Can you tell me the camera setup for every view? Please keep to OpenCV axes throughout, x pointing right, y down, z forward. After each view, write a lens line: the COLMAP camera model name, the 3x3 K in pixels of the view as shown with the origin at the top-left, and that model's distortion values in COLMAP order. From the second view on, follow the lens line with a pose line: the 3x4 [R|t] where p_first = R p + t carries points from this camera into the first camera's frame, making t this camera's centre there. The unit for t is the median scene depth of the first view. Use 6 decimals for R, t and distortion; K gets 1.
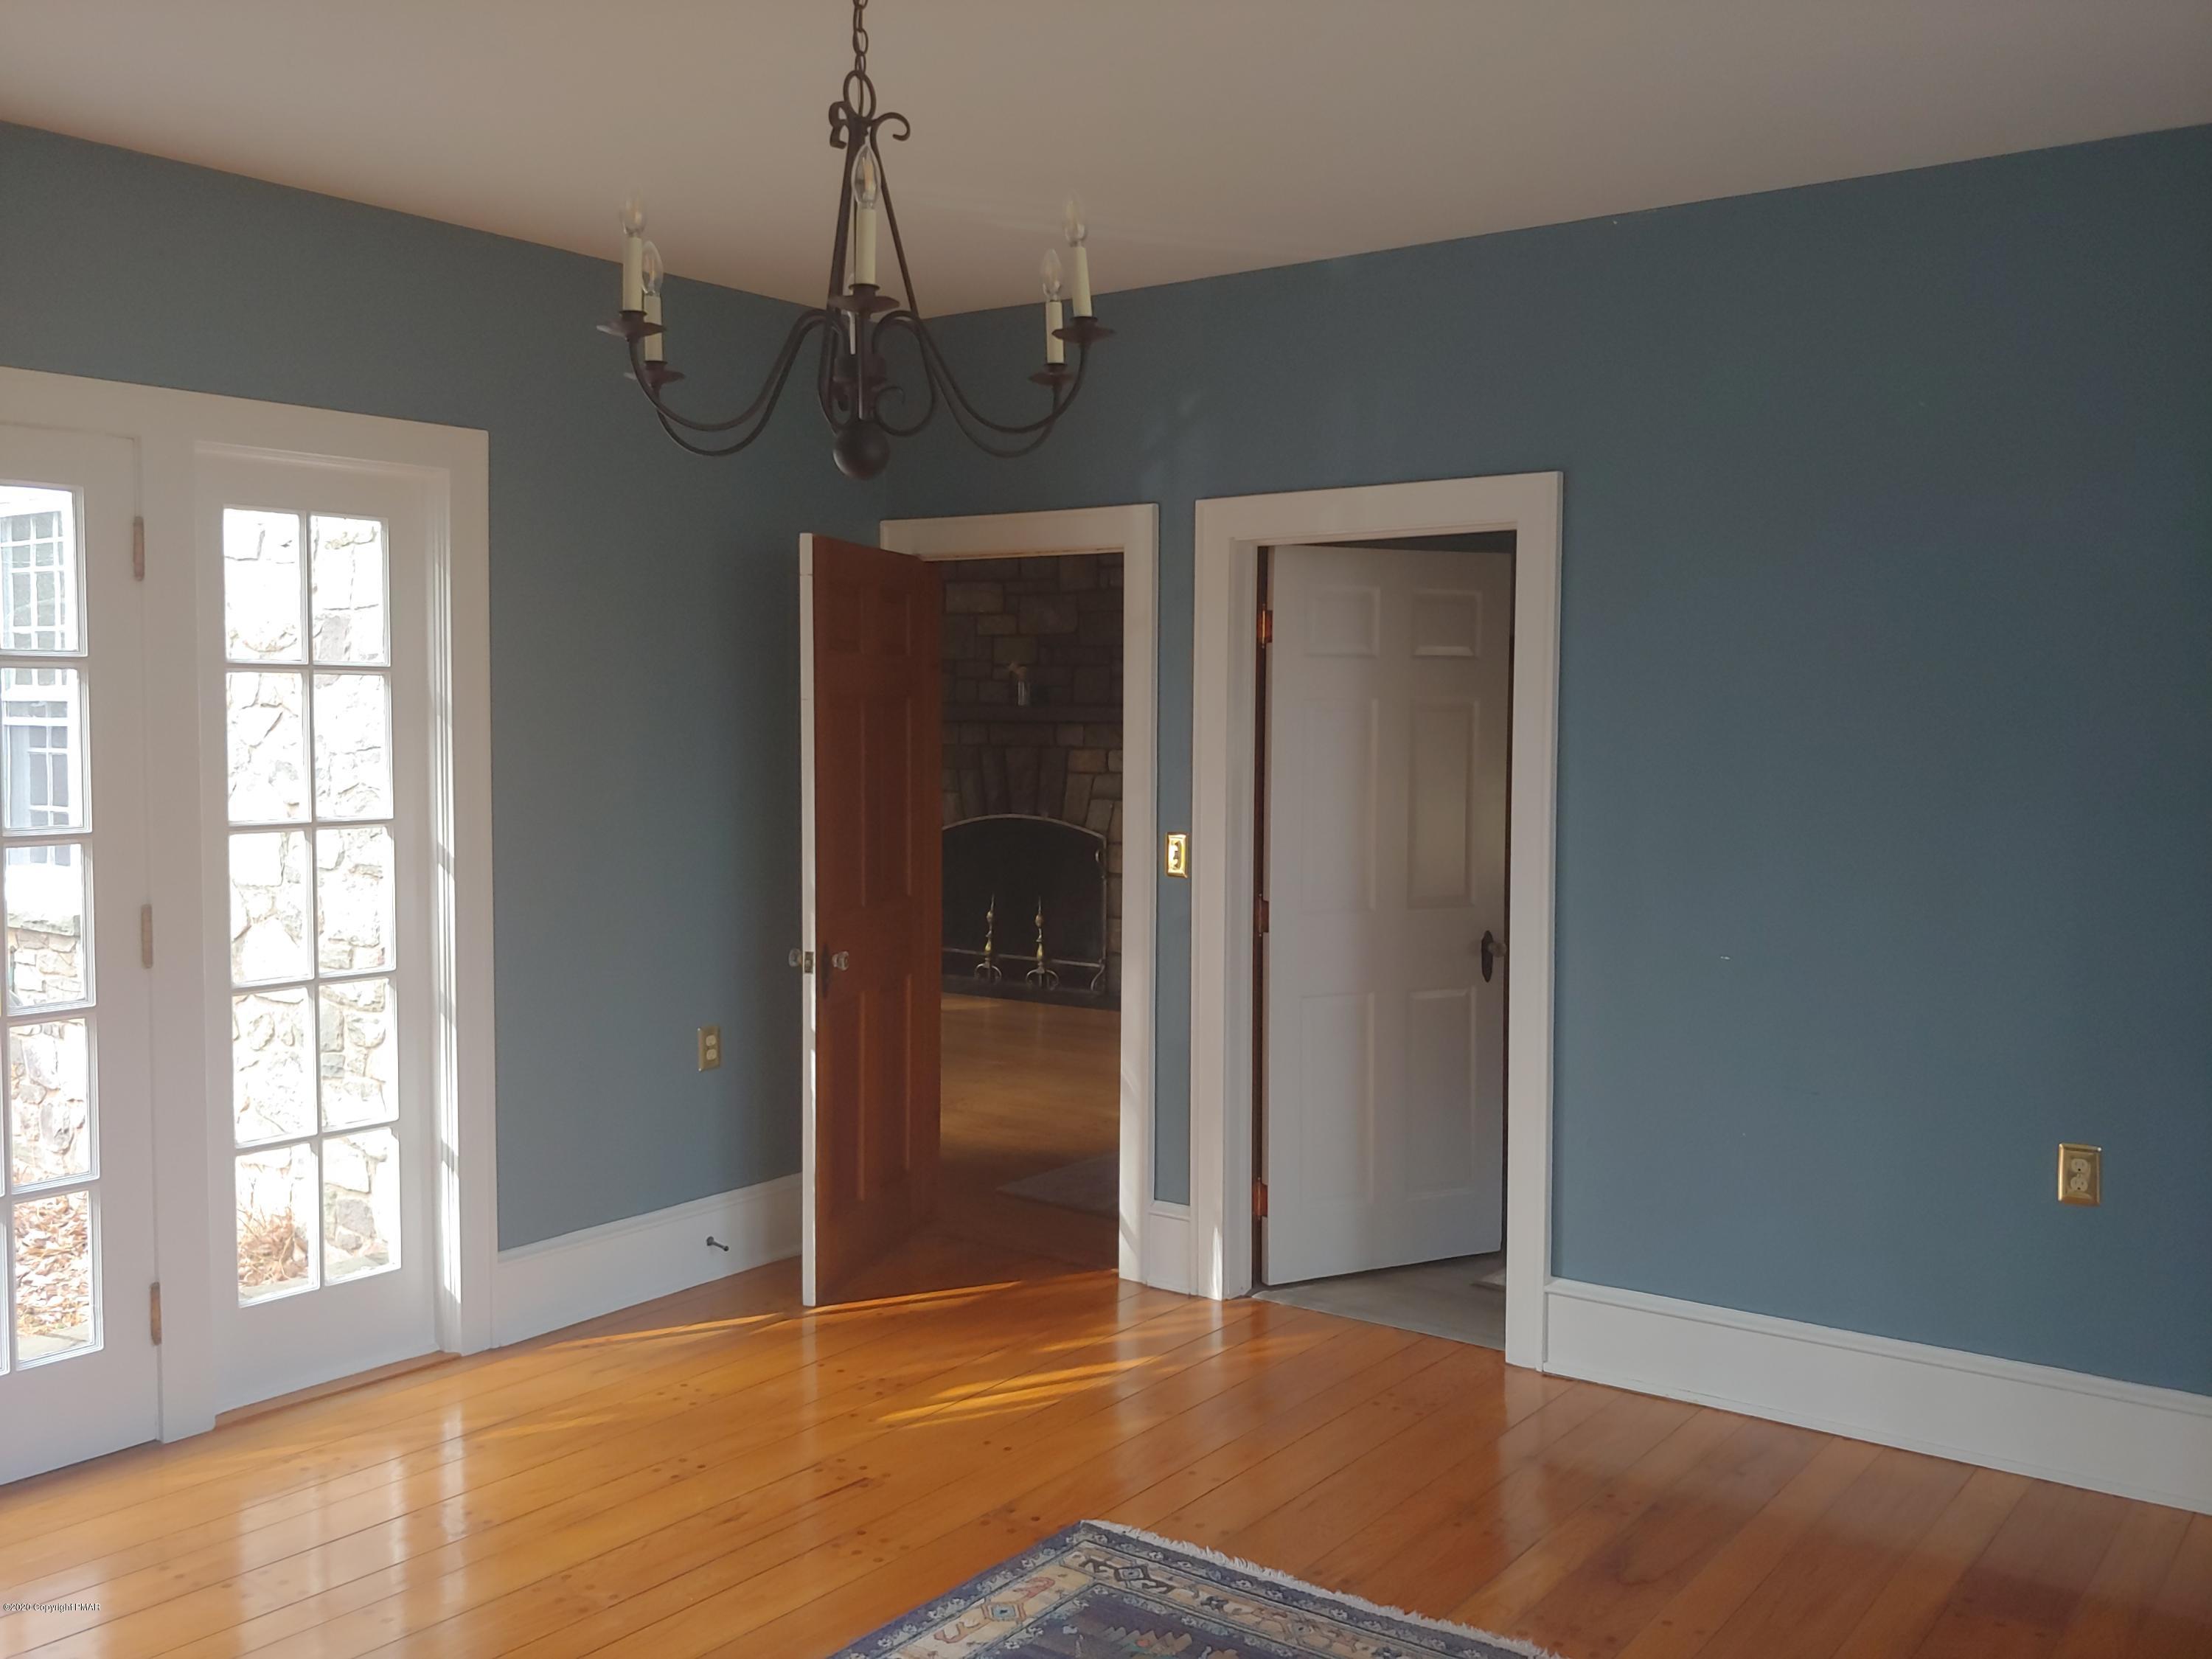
lens RADIAL K [[1976.6, 0, 1094.6], [0, 1976.6, 818.5], [0, 0, 1]] dist [0.010090, -0.056398]
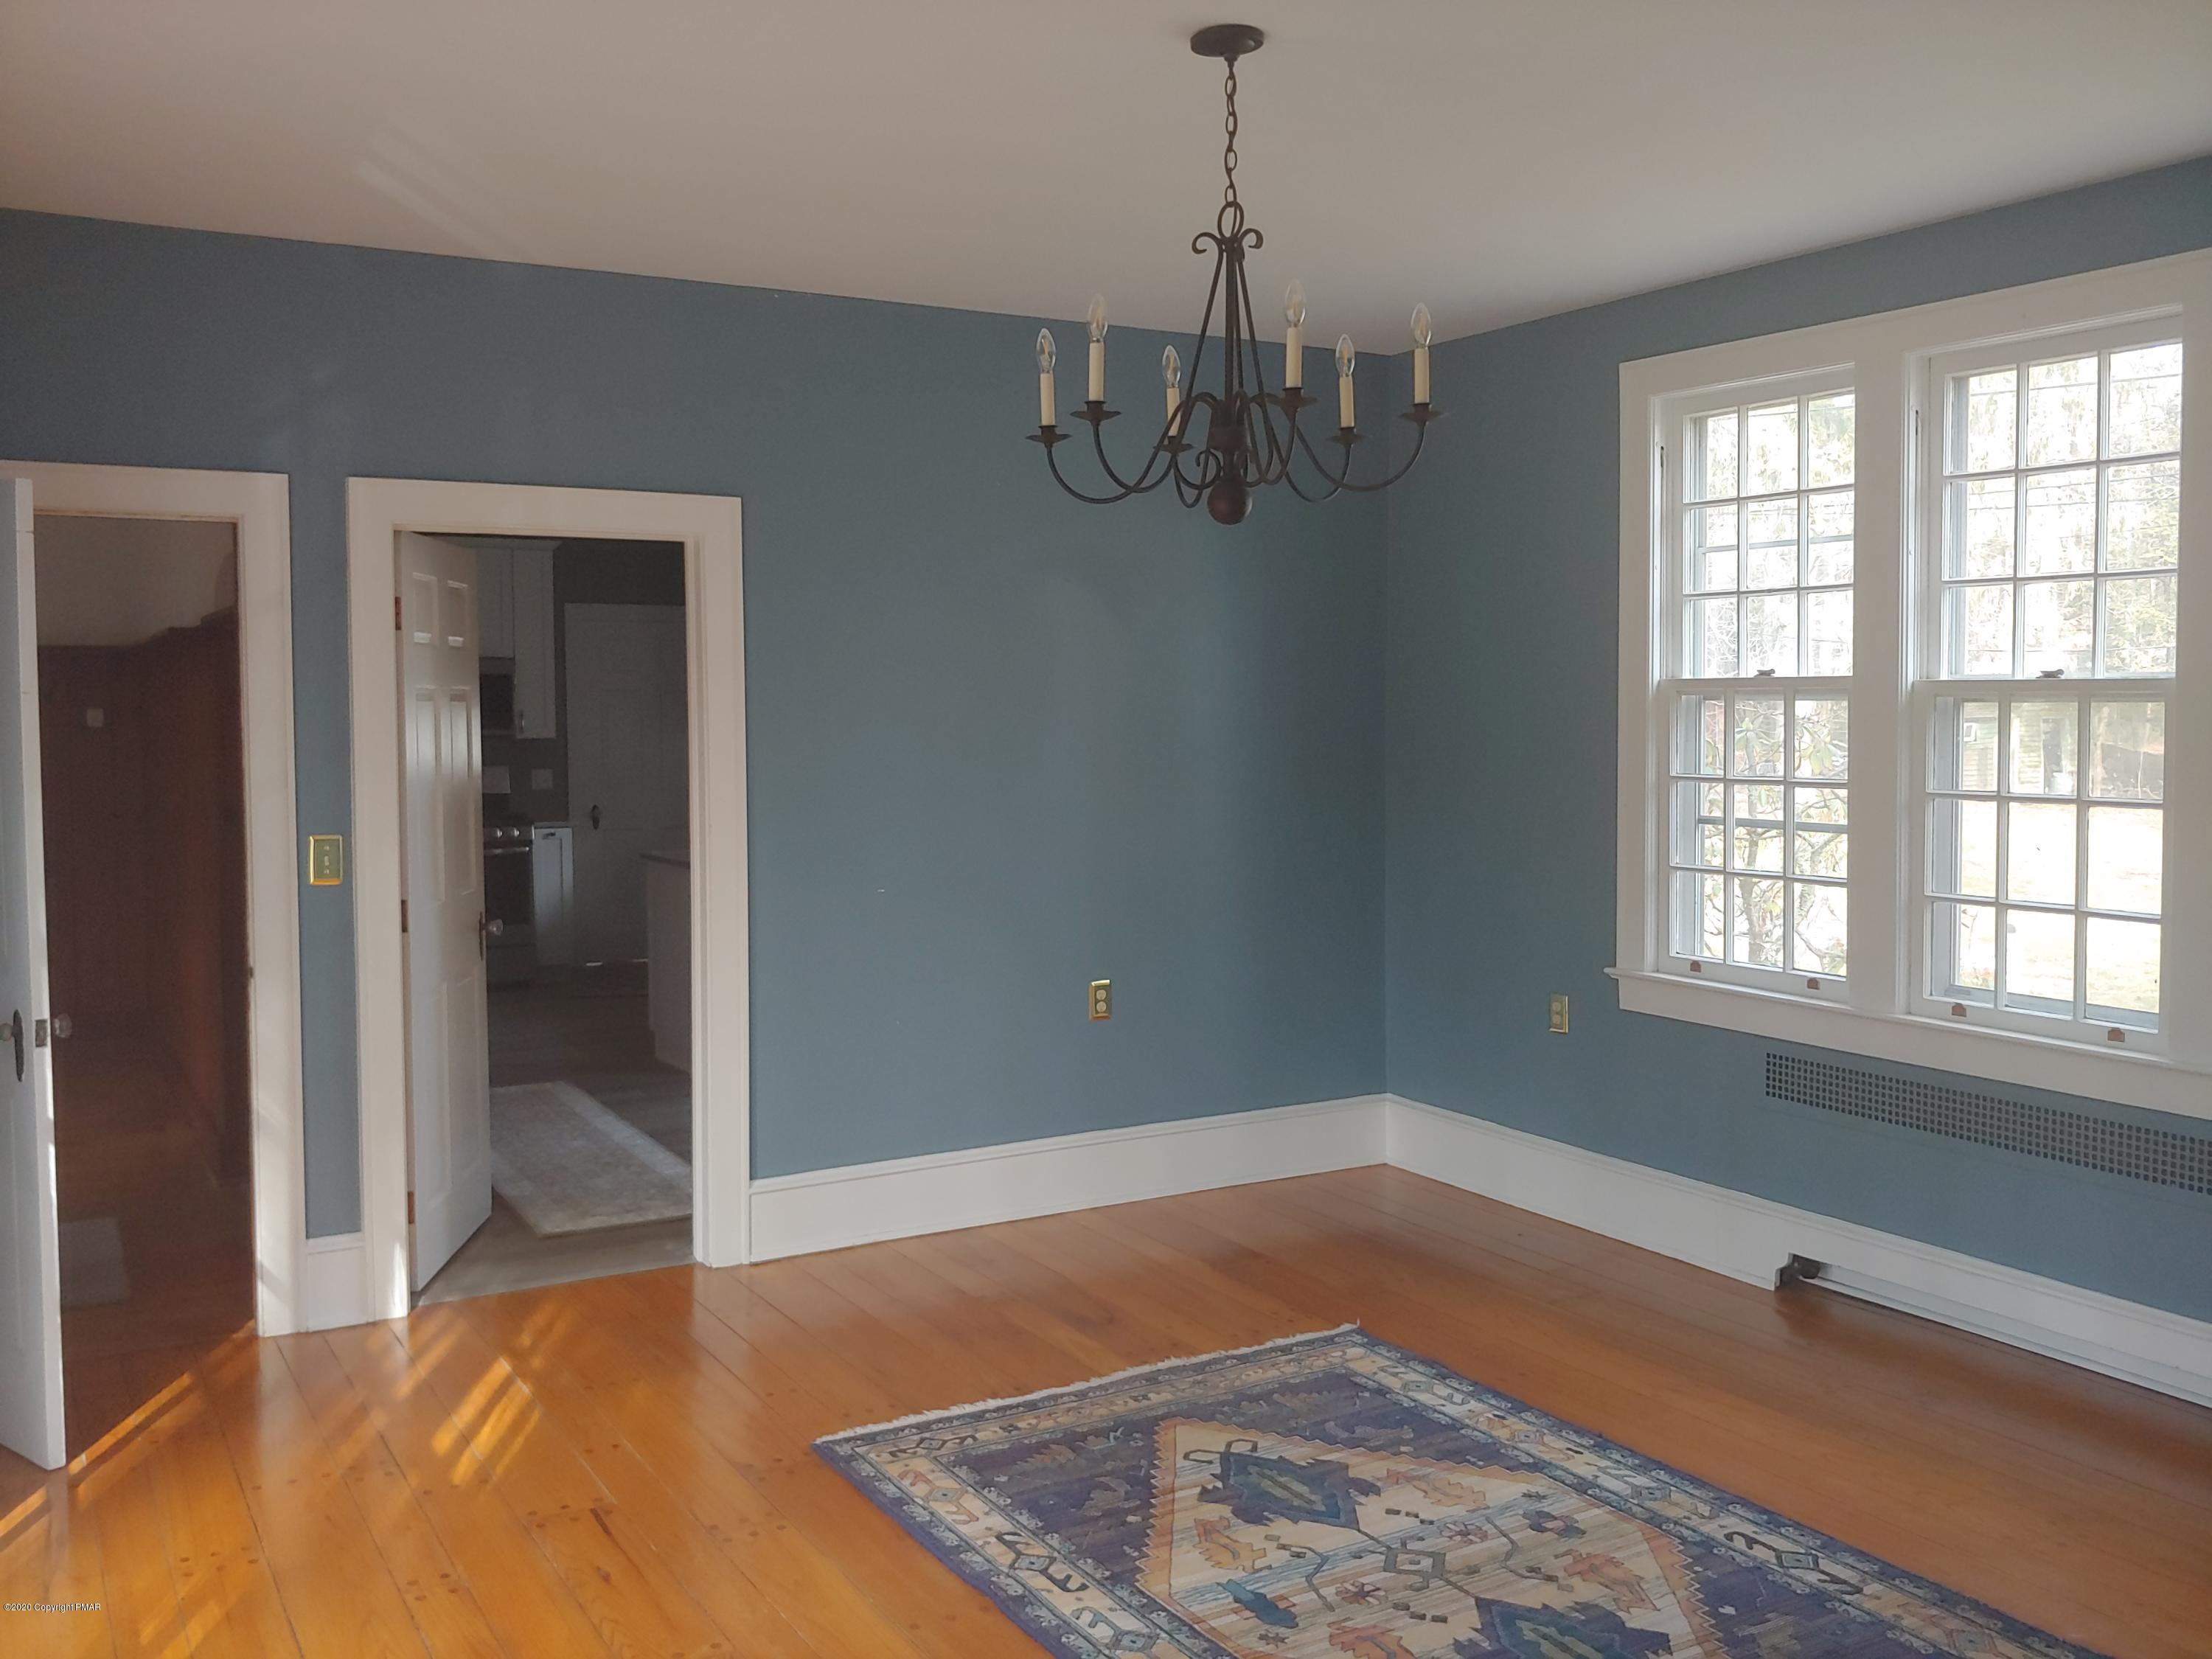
lens RADIAL K [[2033.6, 0, 1107.5], [0, 2033.6, 832.1], [0, 0, 1]] dist [0.006709, 0.015598]
pose [[0.379813, -0.069347, 0.922460, -1.088518], [0.054864, 0.997119, 0.052370, -0.037396], [-0.923435, 0.030719, 0.382524, 0.460931]]
